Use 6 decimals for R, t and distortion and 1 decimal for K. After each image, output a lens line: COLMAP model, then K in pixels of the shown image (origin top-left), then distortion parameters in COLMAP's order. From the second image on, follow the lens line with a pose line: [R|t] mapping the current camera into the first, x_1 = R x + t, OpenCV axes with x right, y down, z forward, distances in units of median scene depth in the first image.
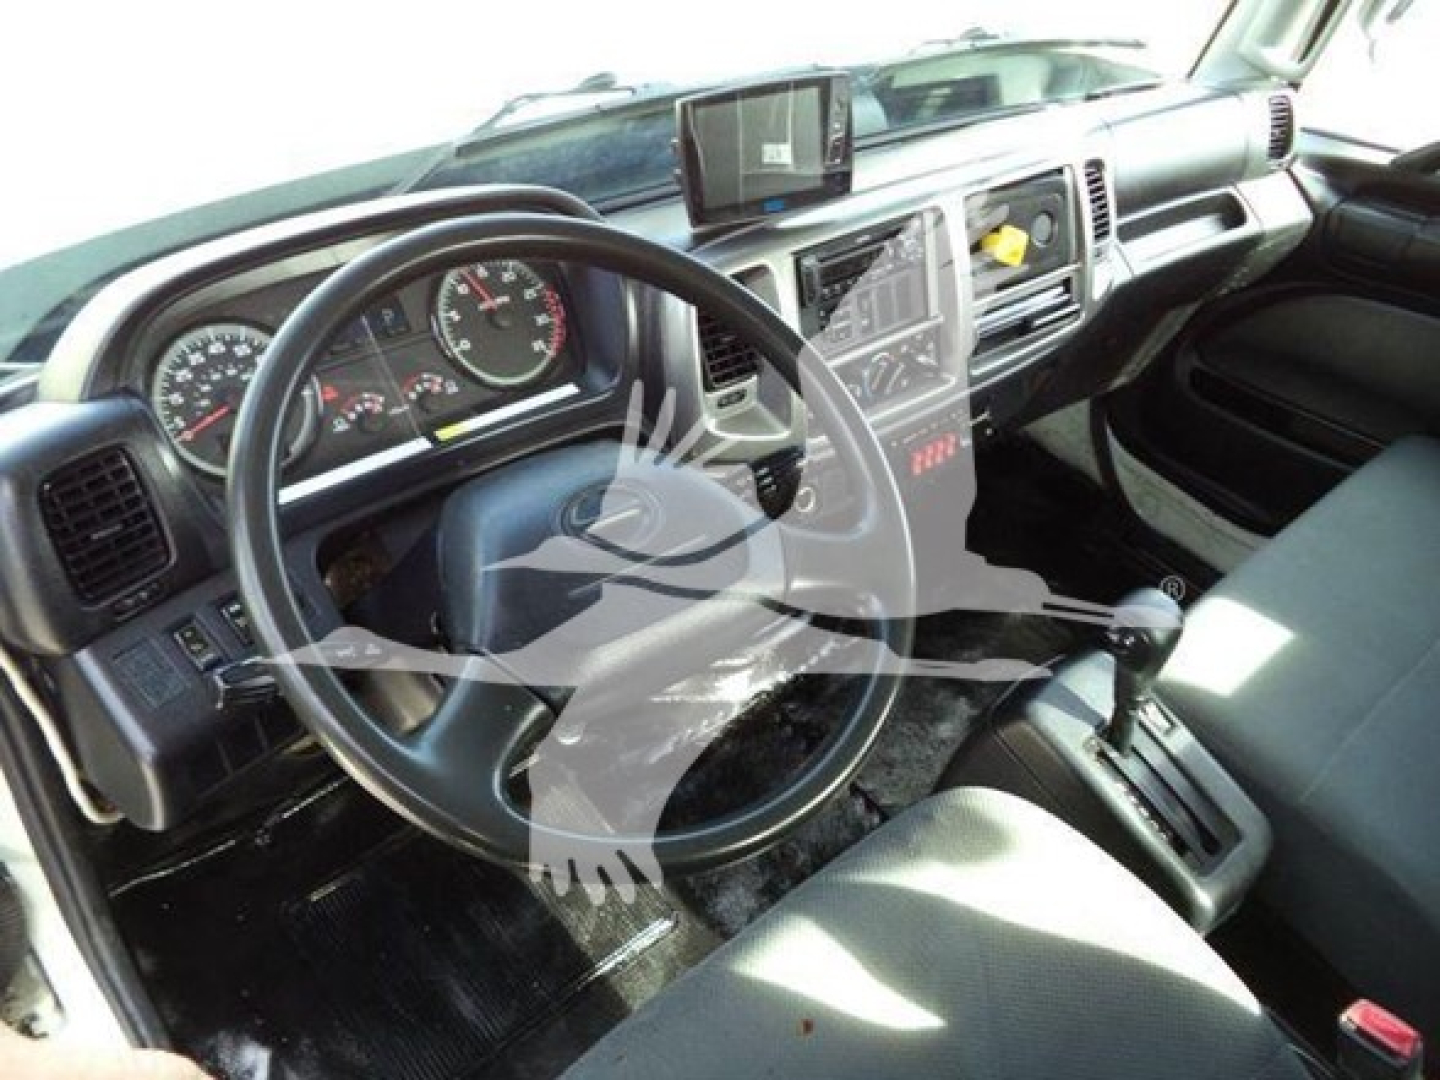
lens RADIAL K [[1169.4, 0, 669.9], [0, 1169.4, 544.3], [0, 0, 1]] dist [-0.050926, 0.001227]
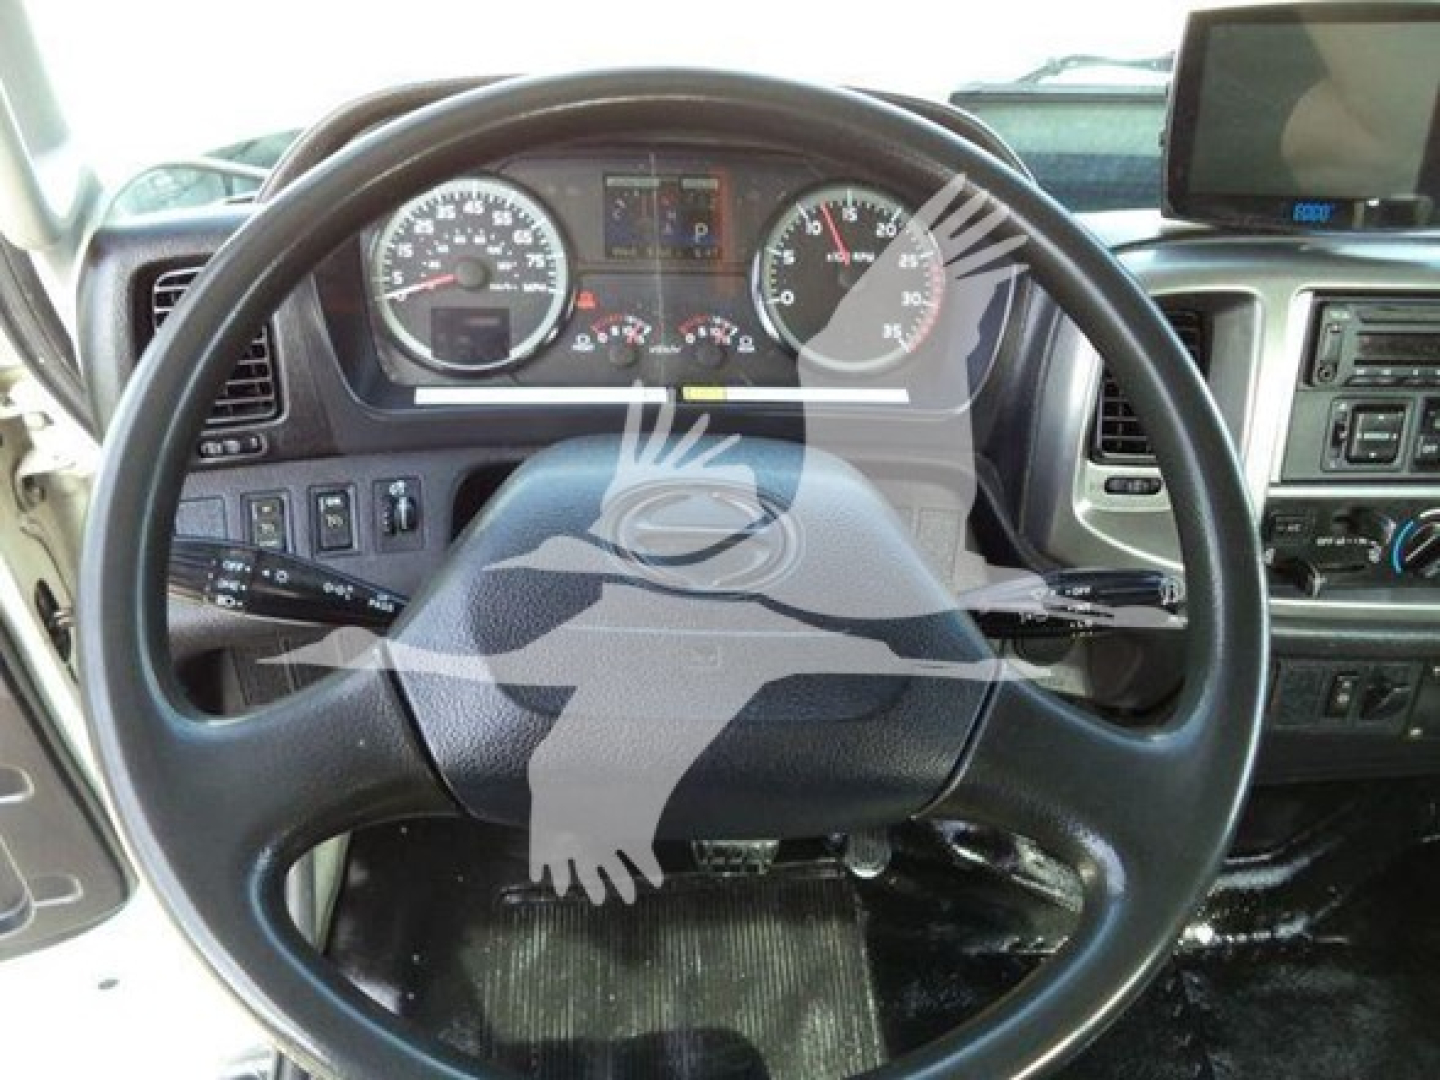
lens RADIAL K [[1150.2, 0, 723.2], [0, 1150.2, 504.4], [0, 0, 1]] dist [-0.054793, -0.001000]
pose [[0.804037, 0.319516, -0.501432, 0.207705], [-0.367201, 0.930134, 0.003888, -0.039906], [0.467641, 0.181000, 0.865188, 0.399478]]
